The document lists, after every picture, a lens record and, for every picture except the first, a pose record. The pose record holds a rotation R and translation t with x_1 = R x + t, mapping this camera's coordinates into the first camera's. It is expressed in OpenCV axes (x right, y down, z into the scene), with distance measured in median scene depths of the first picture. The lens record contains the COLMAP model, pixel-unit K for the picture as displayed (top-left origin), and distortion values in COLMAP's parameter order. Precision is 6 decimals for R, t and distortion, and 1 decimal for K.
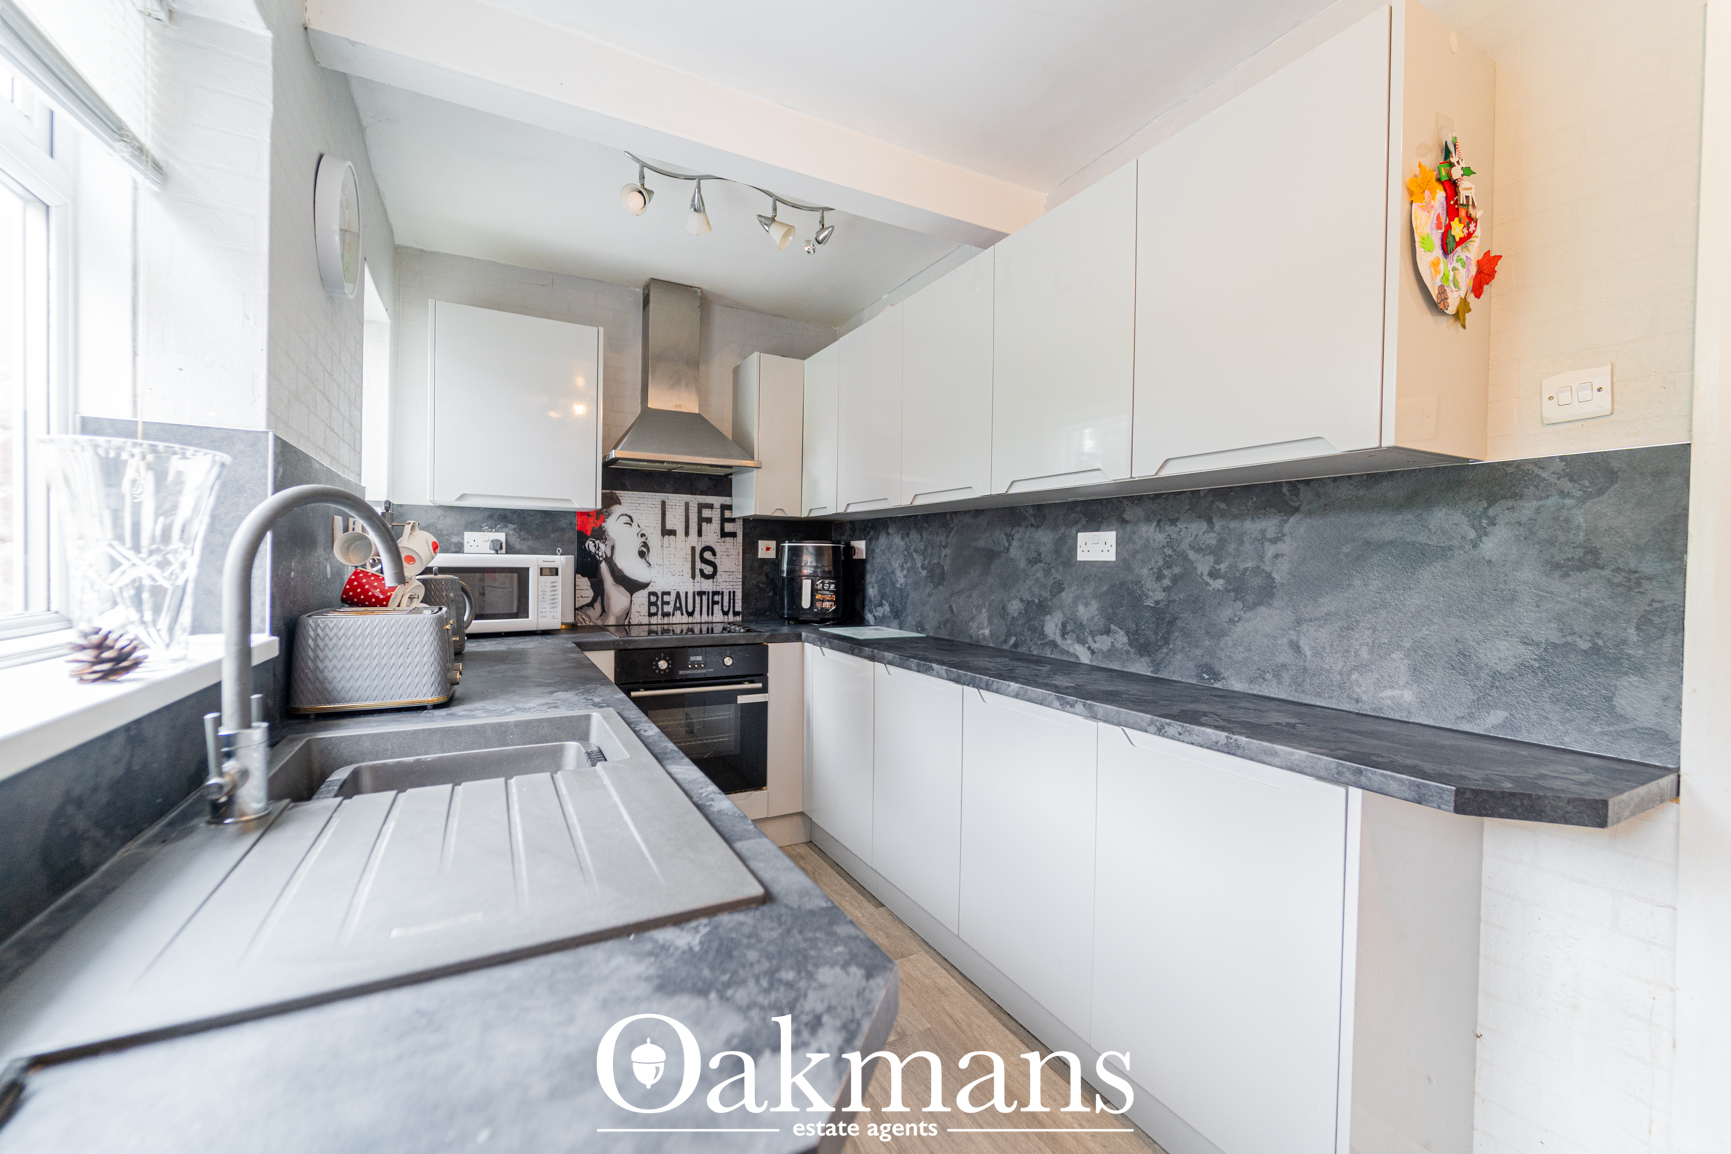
lens RADIAL K [[694.6, 0, 856.3], [0, 694.6, 571.8], [0, 0, 1]] dist [0.000927, 0.000109]
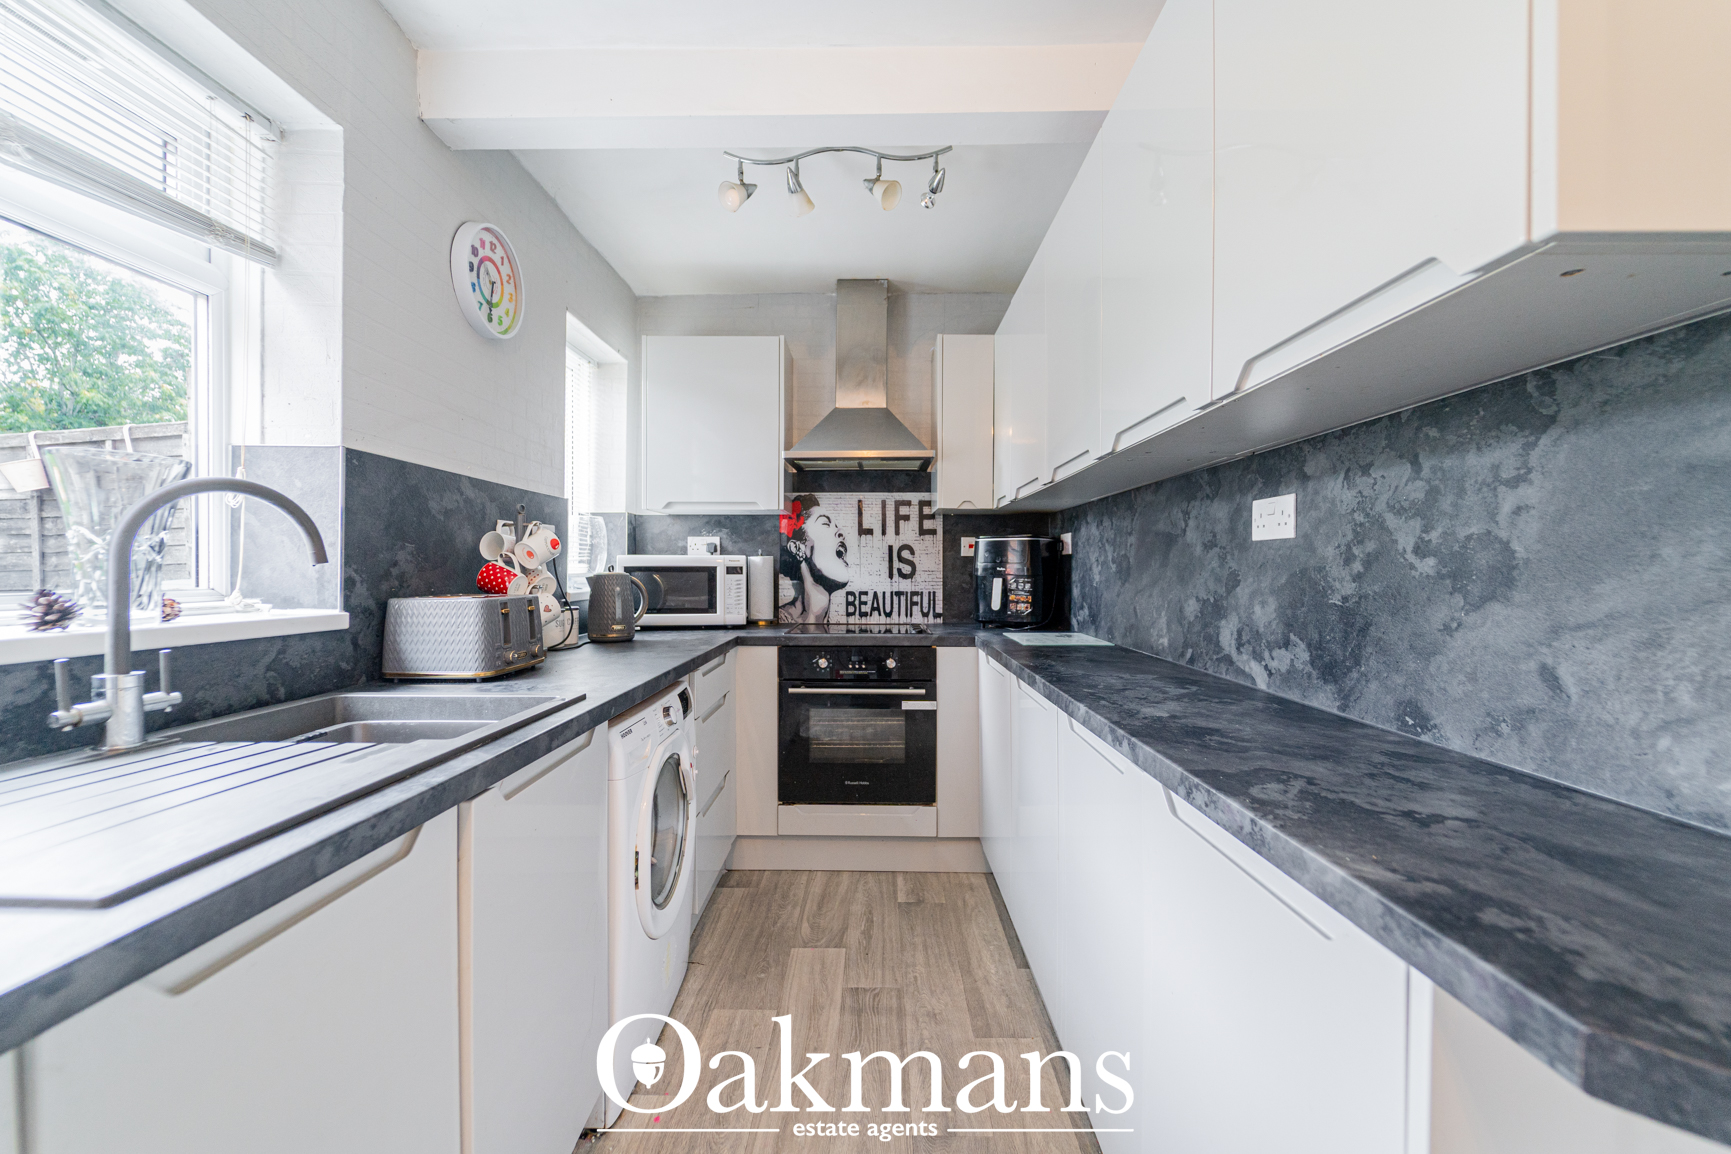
lens RADIAL K [[691.6, 0, 864.0], [0, 691.6, 574.5], [0, 0, 1]] dist [0.005488, -0.003174]
pose [[0.875364, -0.008788, -0.483385, 0.299424], [0.003545, 0.999925, -0.011760, 0.023385], [0.483452, 0.008581, 0.875329, 0.195687]]
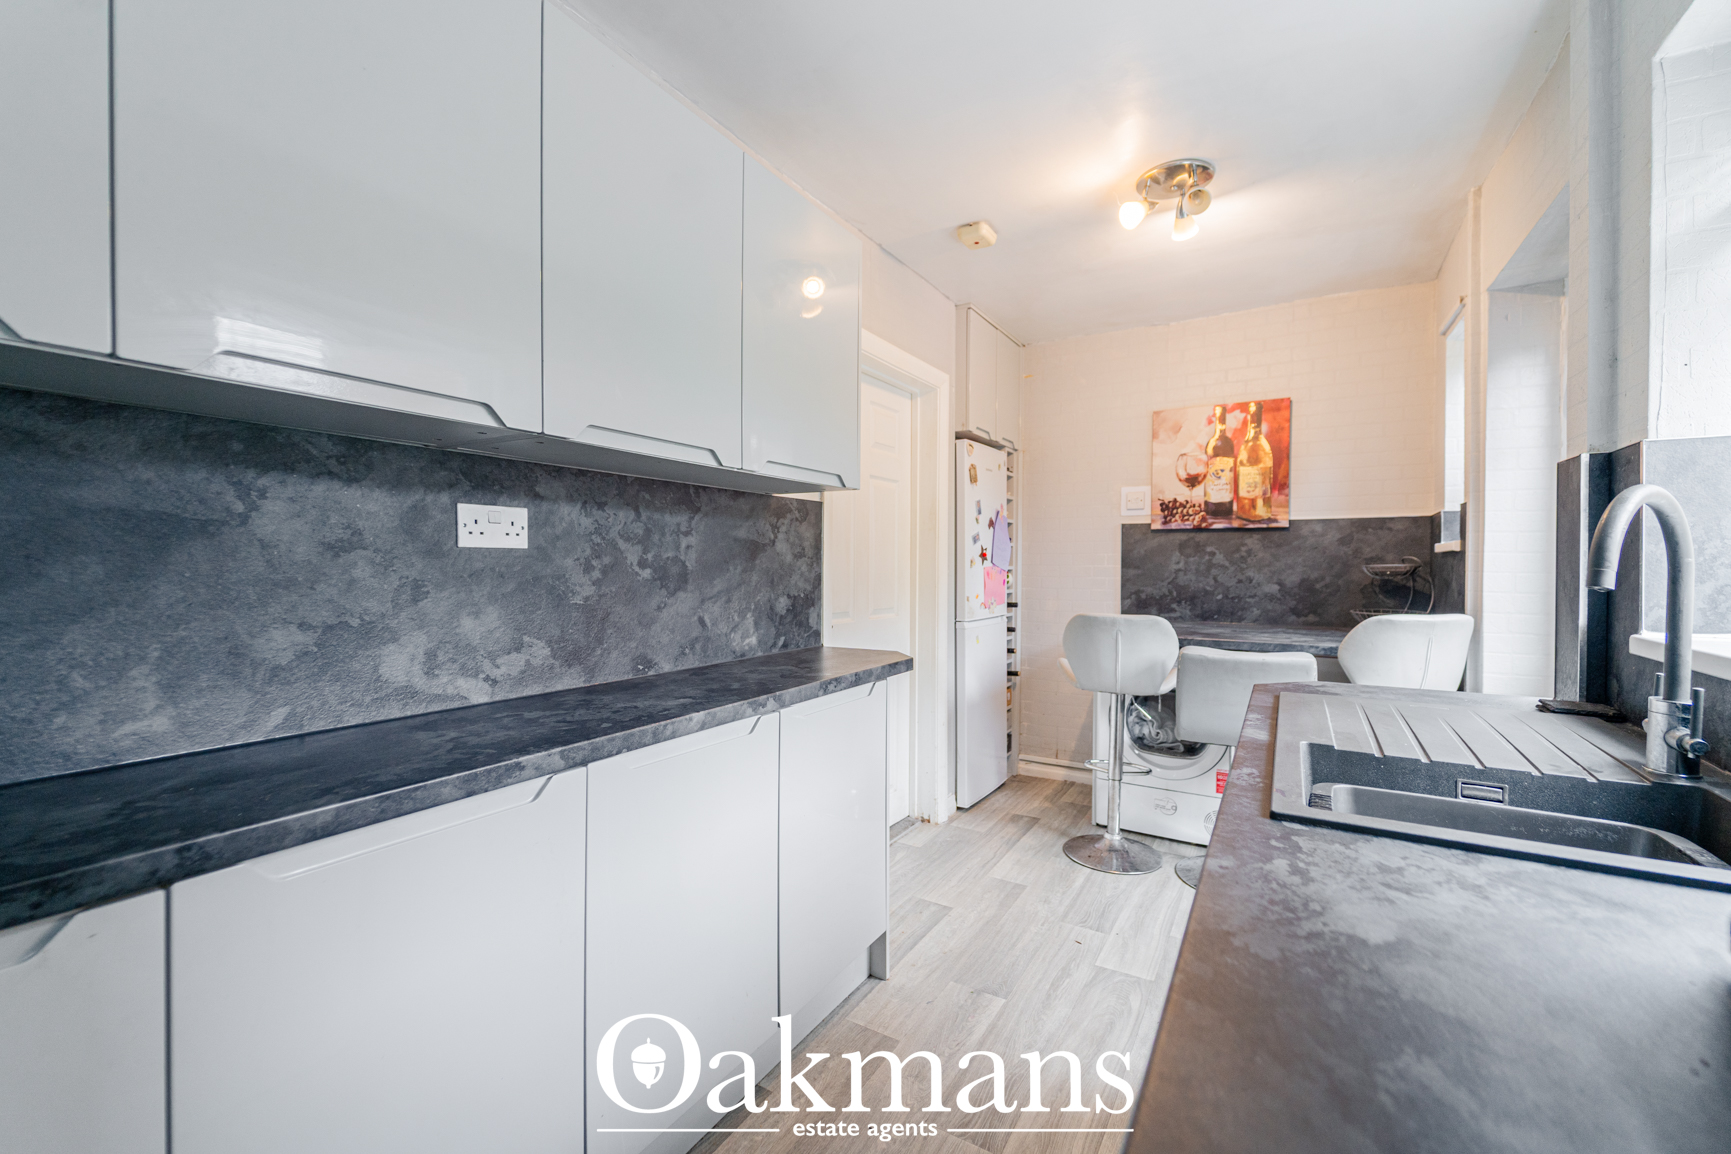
lens RADIAL K [[708.8, 0, 873.4], [0, 708.8, 573.4], [0, 0, 1]] dist [0.001046, -0.000757]
pose [[-0.524465, -0.027195, 0.850997, -0.412486], [0.001264, 0.999464, 0.032719, -0.012294], [-0.851431, 0.018236, -0.524150, 0.976021]]
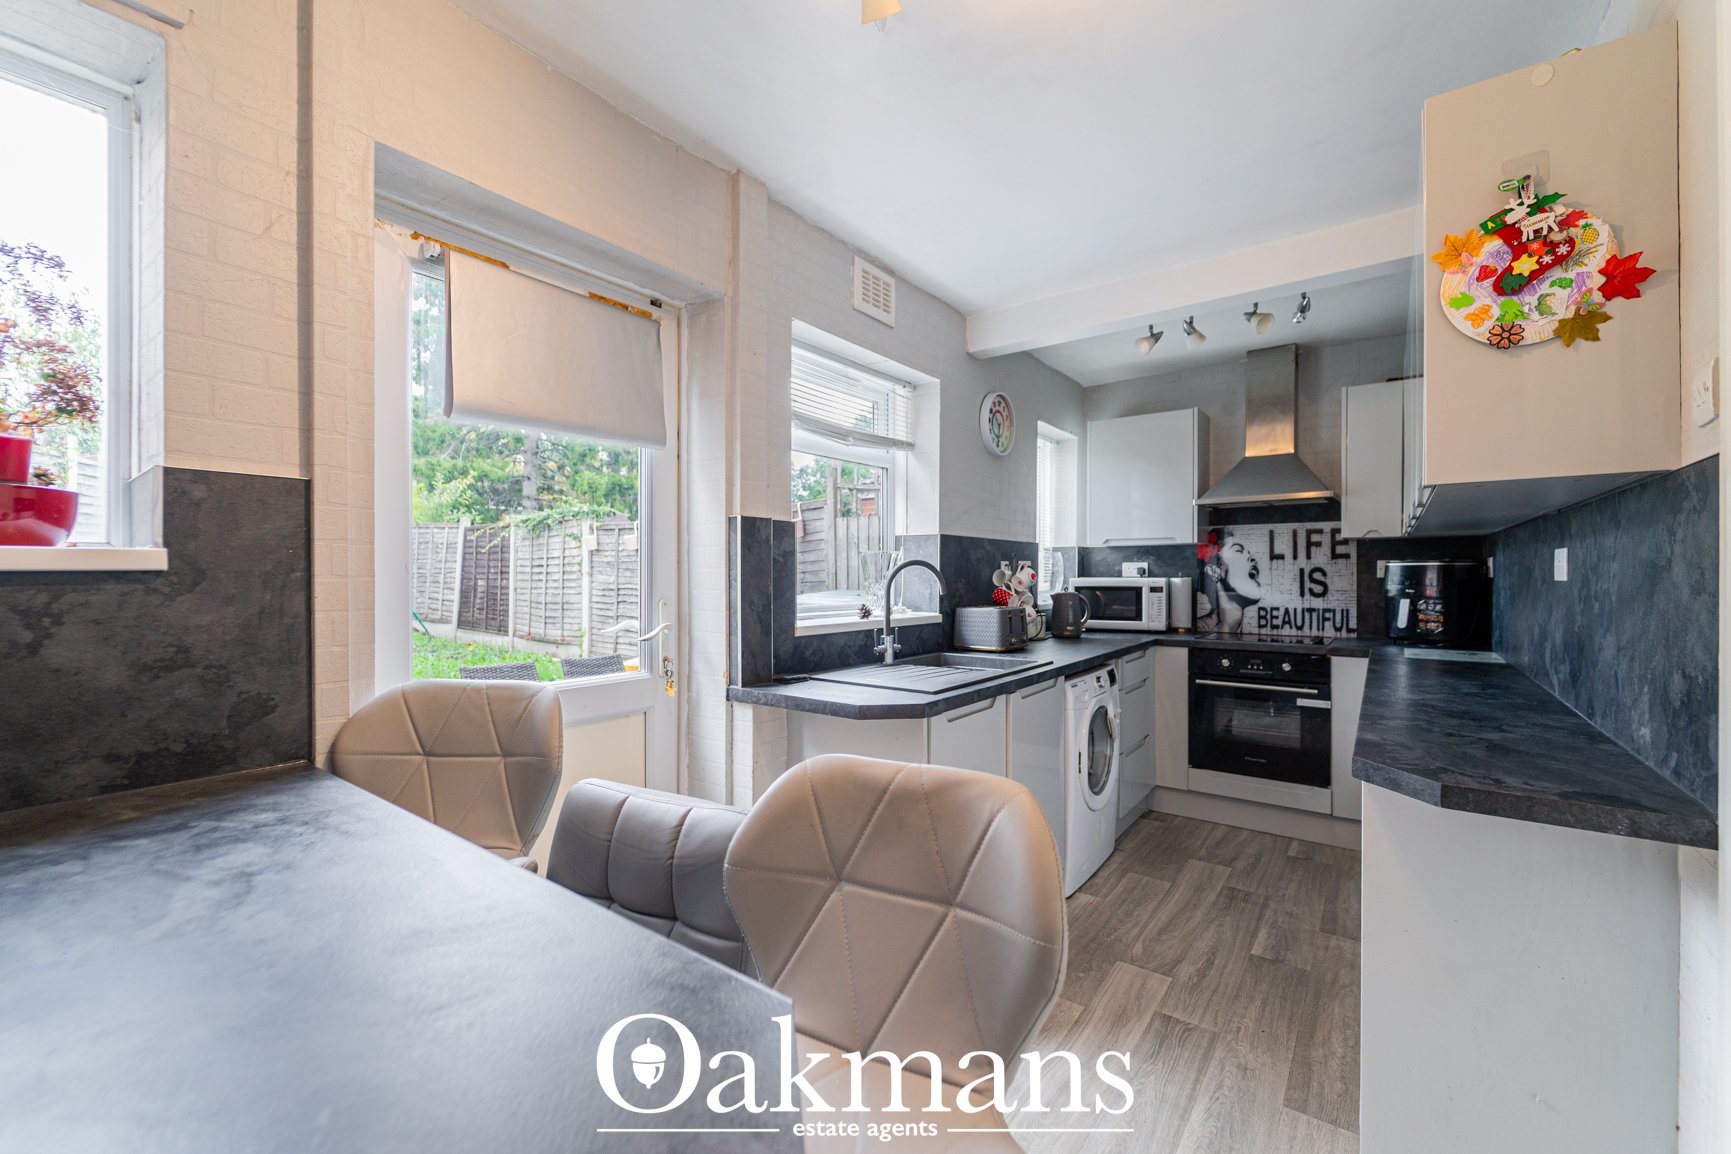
lens RADIAL K [[696.1, 0, 874.6], [0, 696.1, 577.2], [0, 0, 1]] dist [0.007662, -0.000021]
pose [[0.433297, -0.010397, -0.901191, 0.719777], [-0.005890, 0.999879, -0.014368, -0.002196], [0.901232, 0.011533, 0.433183, -0.170682]]
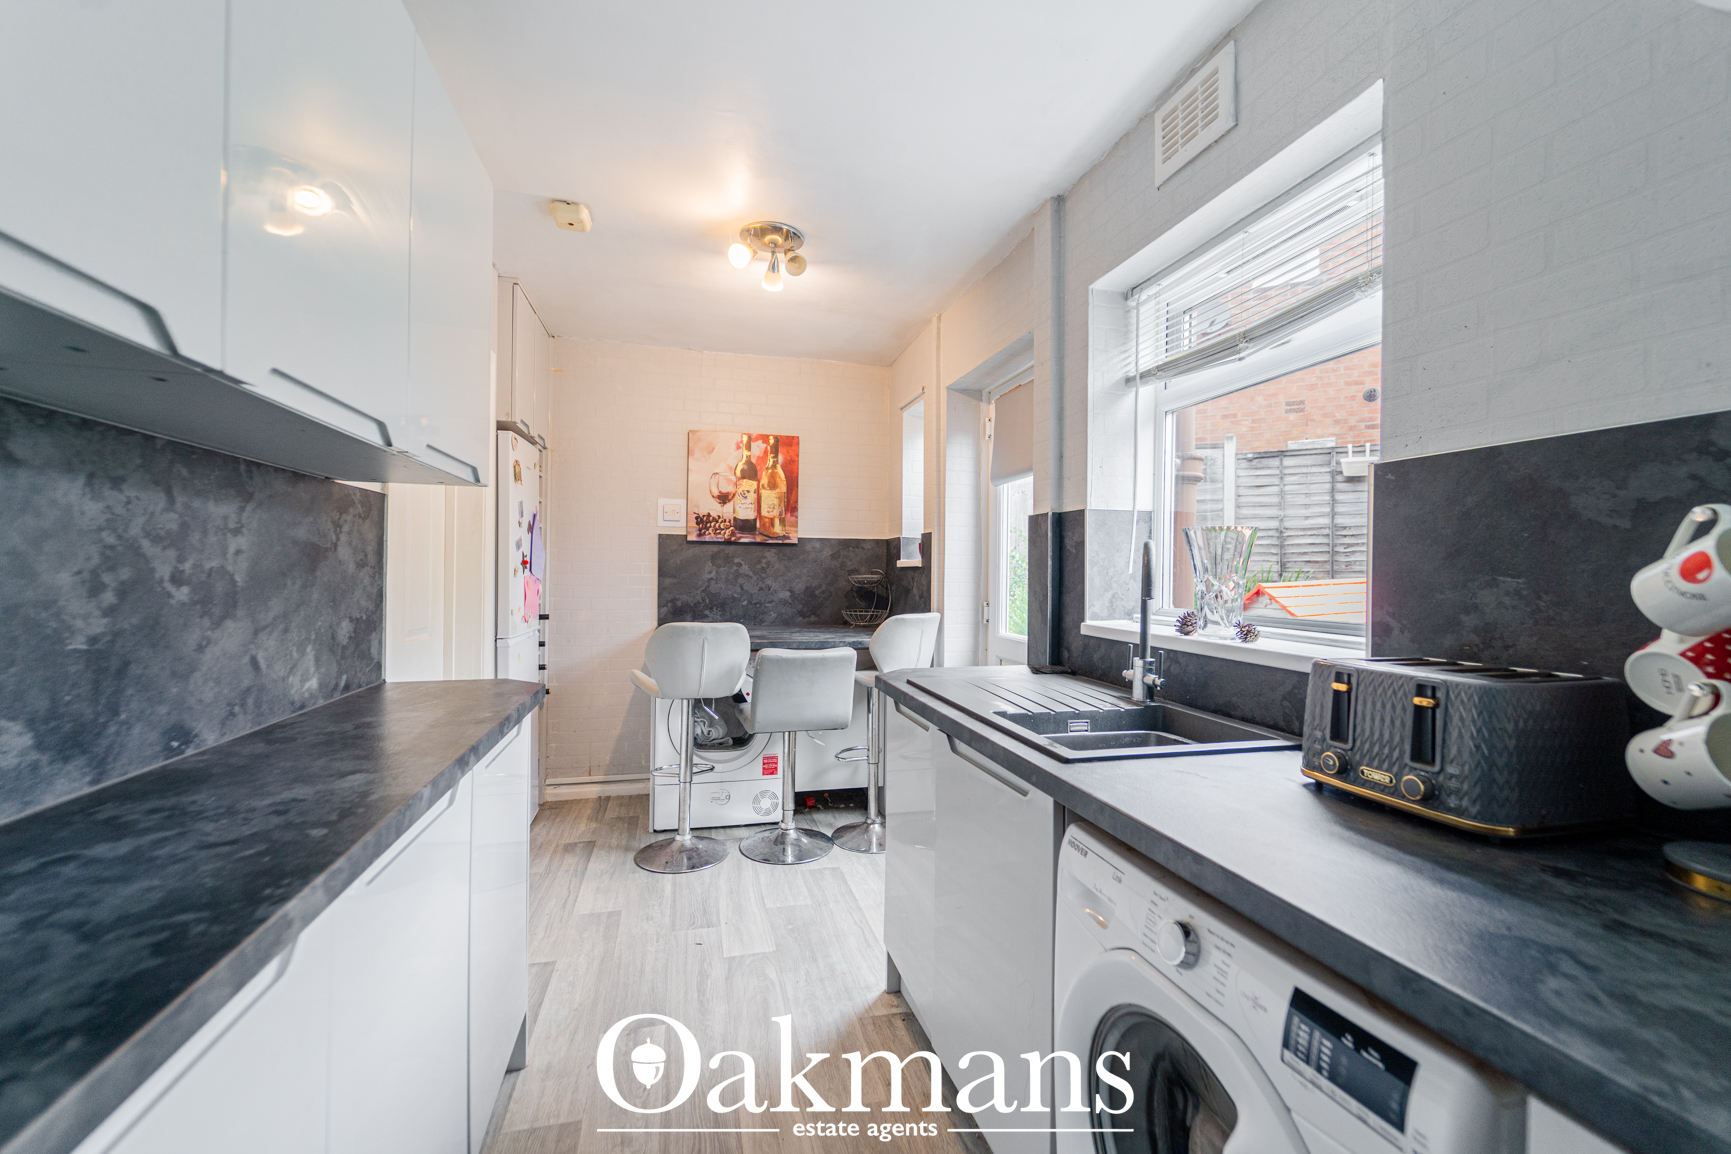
lens RADIAL K [[708.8, 0, 873.4], [0, 708.8, 573.4], [0, 0, 1]] dist [0.001046, -0.000757]
pose [[-0.974742, -0.026633, 0.221742, -0.187502], [-0.023148, 0.999565, 0.018303, -0.021614], [-0.222133, 0.012708, -0.974934, 1.157431]]
